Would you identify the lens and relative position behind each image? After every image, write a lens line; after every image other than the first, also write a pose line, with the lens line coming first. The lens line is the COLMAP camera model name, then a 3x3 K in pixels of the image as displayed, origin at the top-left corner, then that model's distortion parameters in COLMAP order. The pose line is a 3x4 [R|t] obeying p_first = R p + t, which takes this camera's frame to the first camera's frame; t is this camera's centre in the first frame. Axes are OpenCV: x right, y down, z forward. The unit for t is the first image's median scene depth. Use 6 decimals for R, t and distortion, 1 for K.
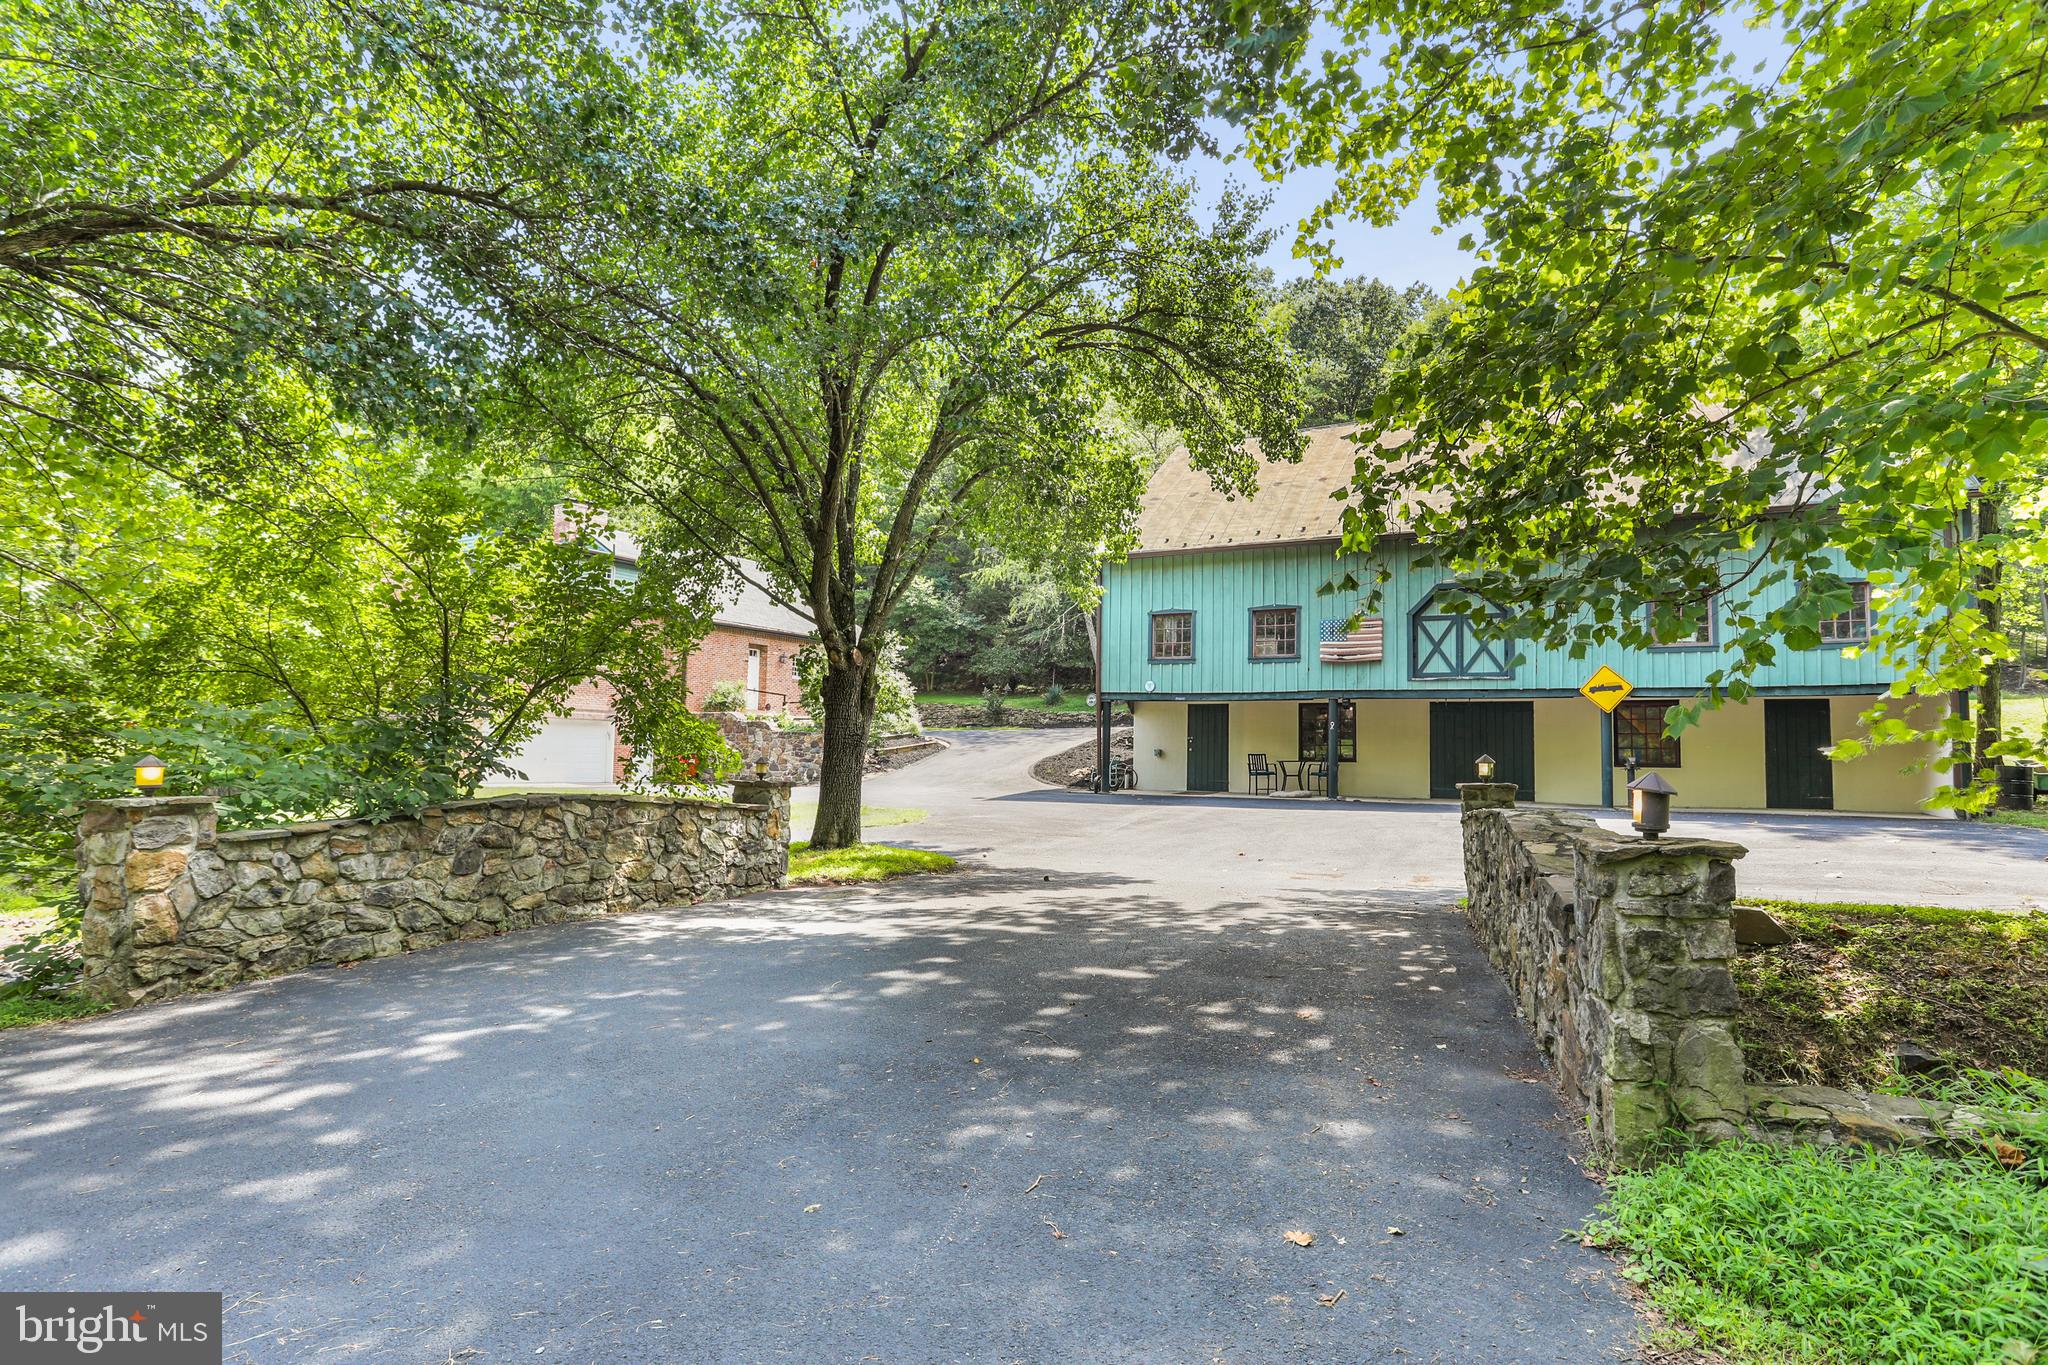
lens RADIAL K [[1099.1, 0, 1017.6], [0, 1099.1, 668.7], [0, 0, 1]] dist [-0.036072, 0.000311]
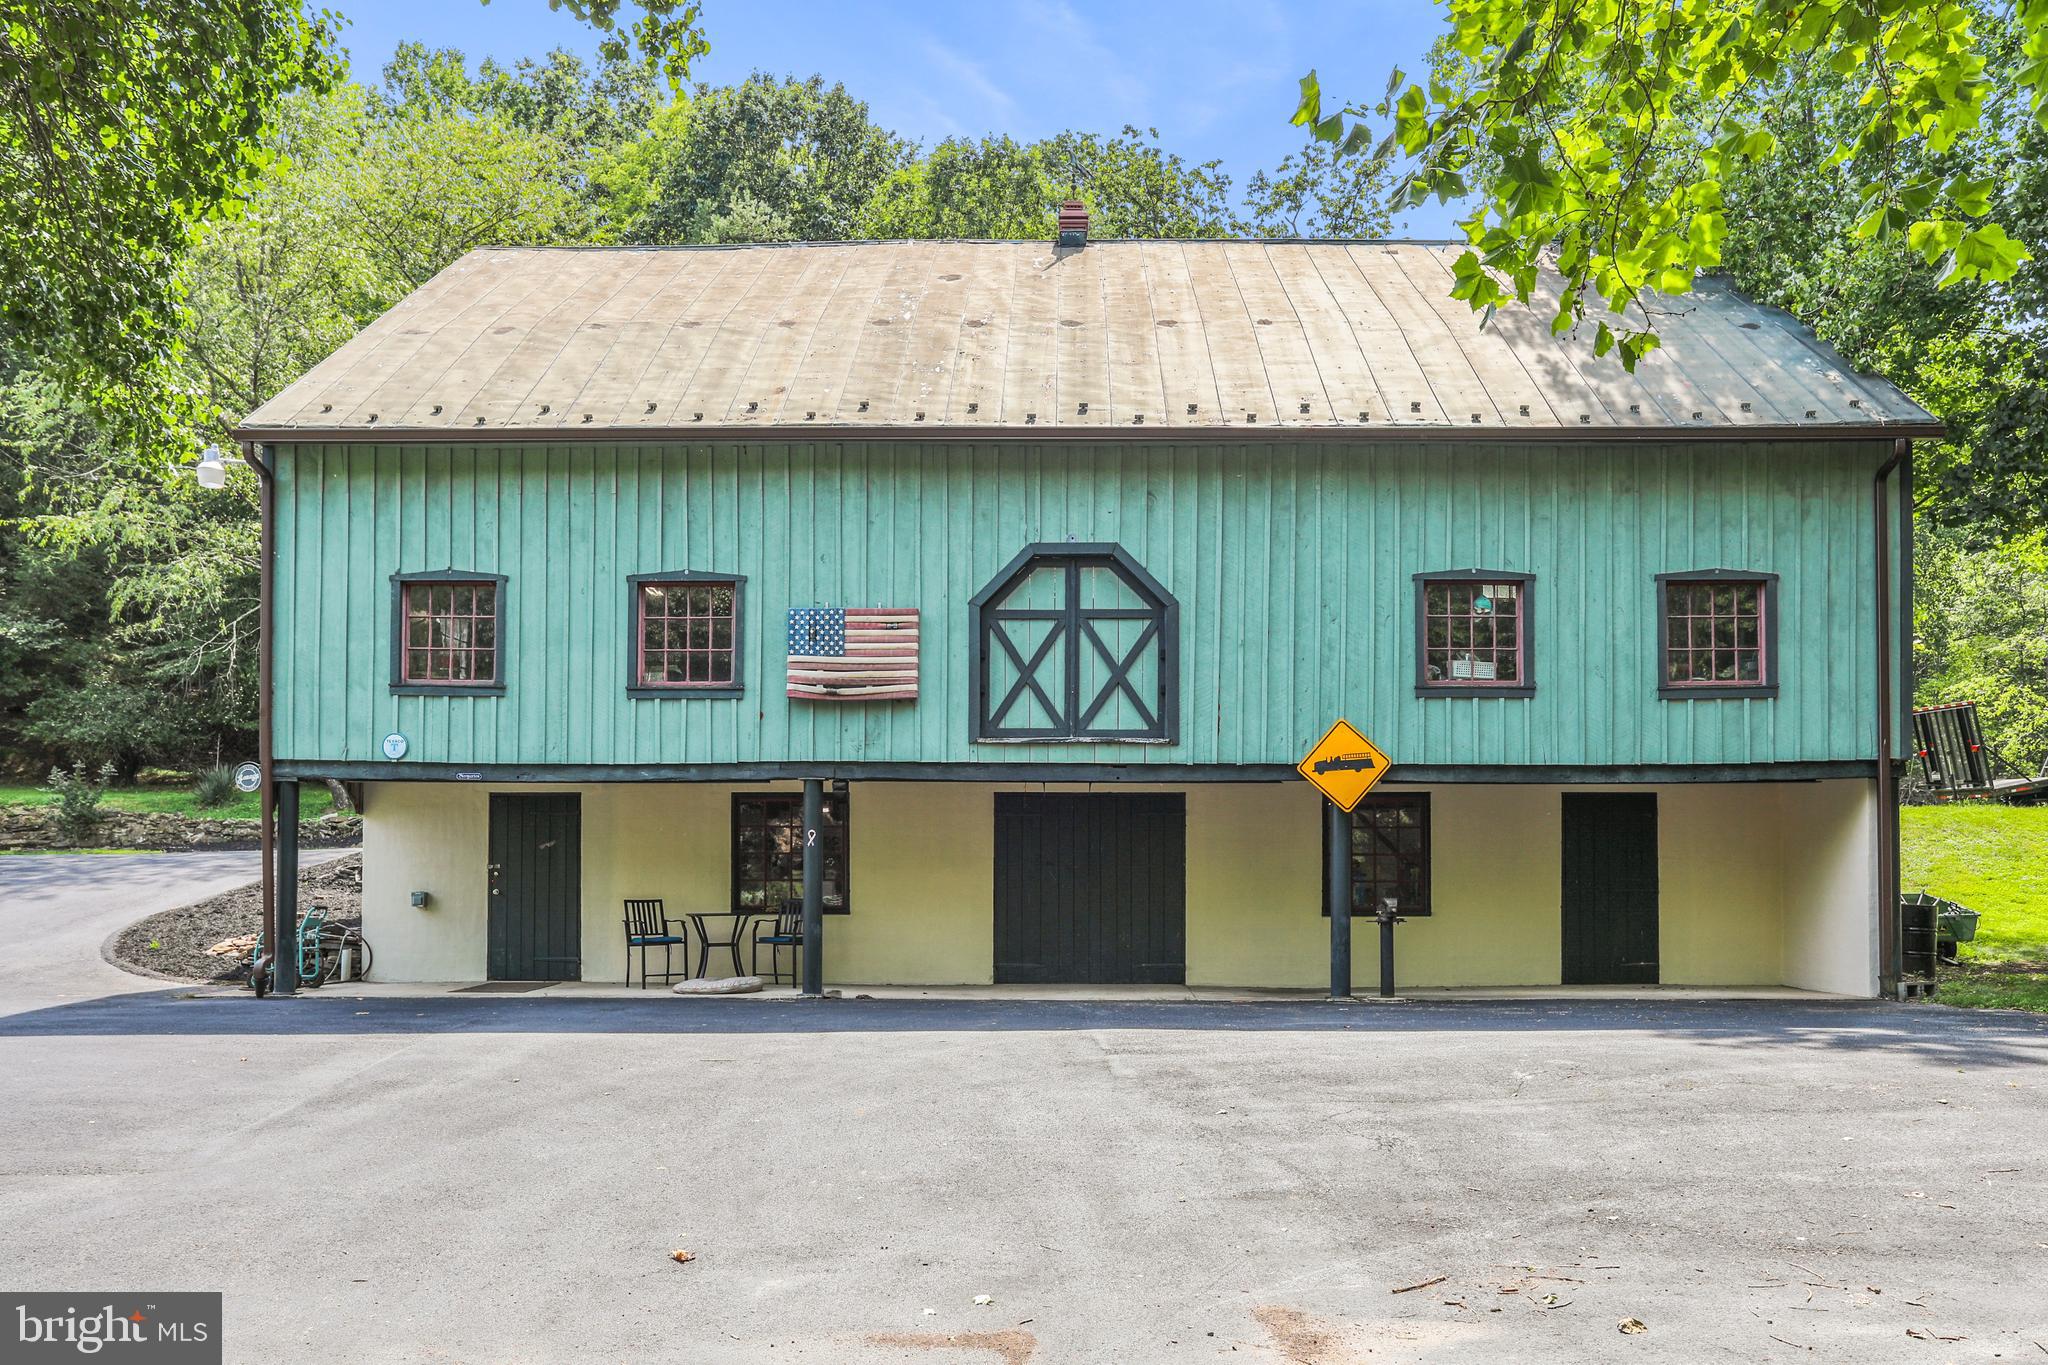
lens RADIAL K [[1611.9, 0, 1065.6], [0, 1611.9, 886.8], [0, 0, 1]] dist [-0.001860, 0.000032]
pose [[0.884085, -0.010523, 0.467207, 0.058735], [-0.023243, 0.997519, 0.066450, 0.023391], [-0.466748, -0.069607, 0.881647, 0.324050]]
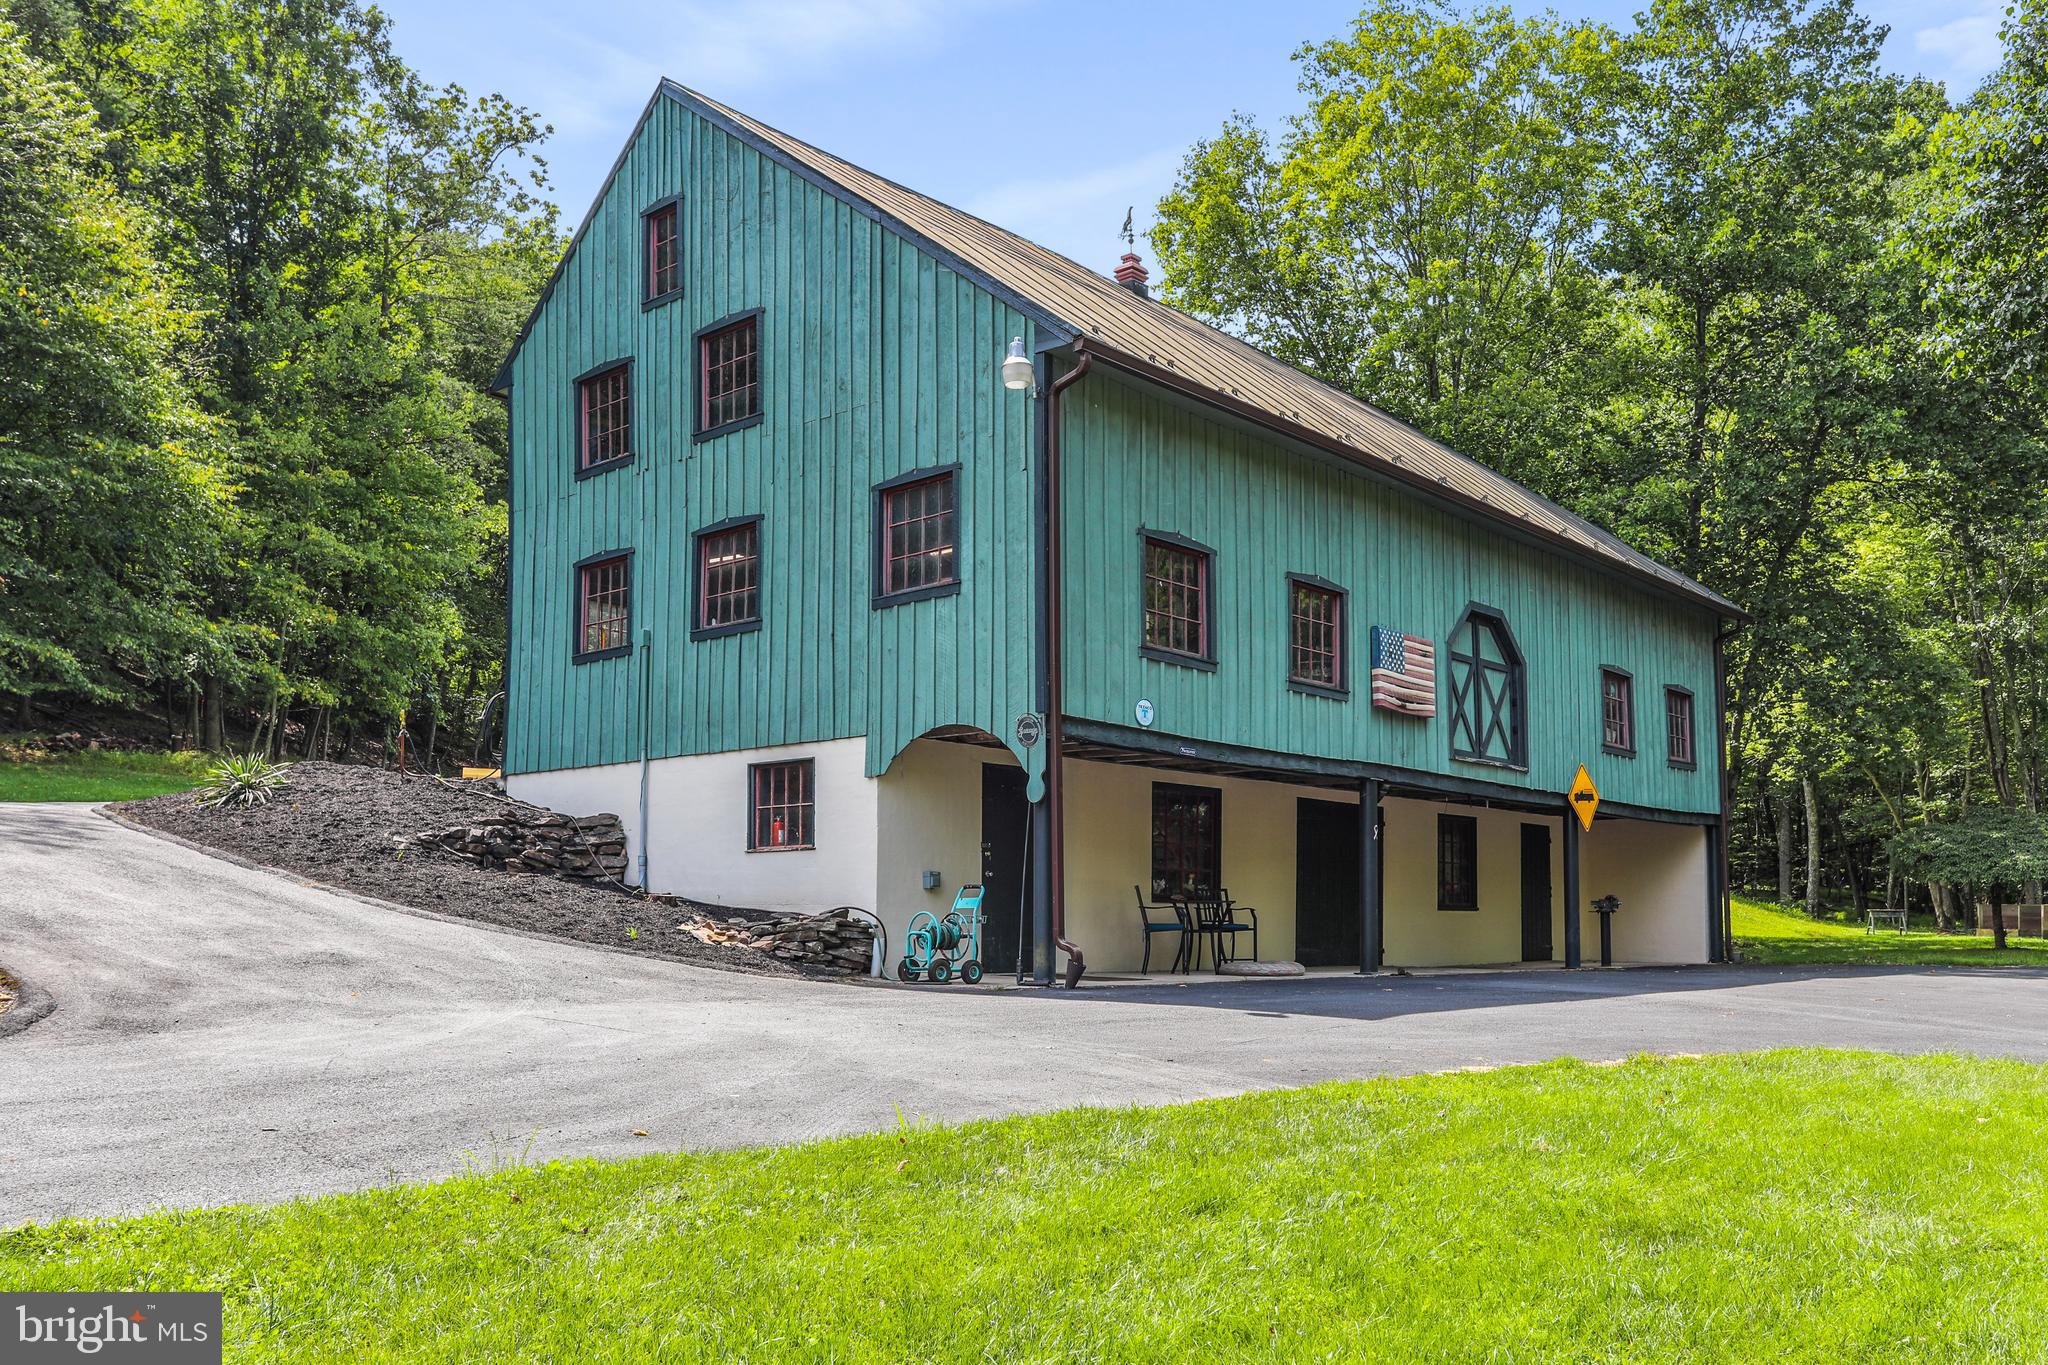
lens RADIAL K [[1640.4, 0, 1015.5], [0, 1640.4, 772.9], [0, 0, 1]] dist [0.004144, -0.002748]
pose [[0.208993, 0.070587, 0.975366, -0.475698], [-0.078700, 0.995371, -0.055171, 0.075048], [-0.974745, -0.065230, 0.213581, 0.944246]]
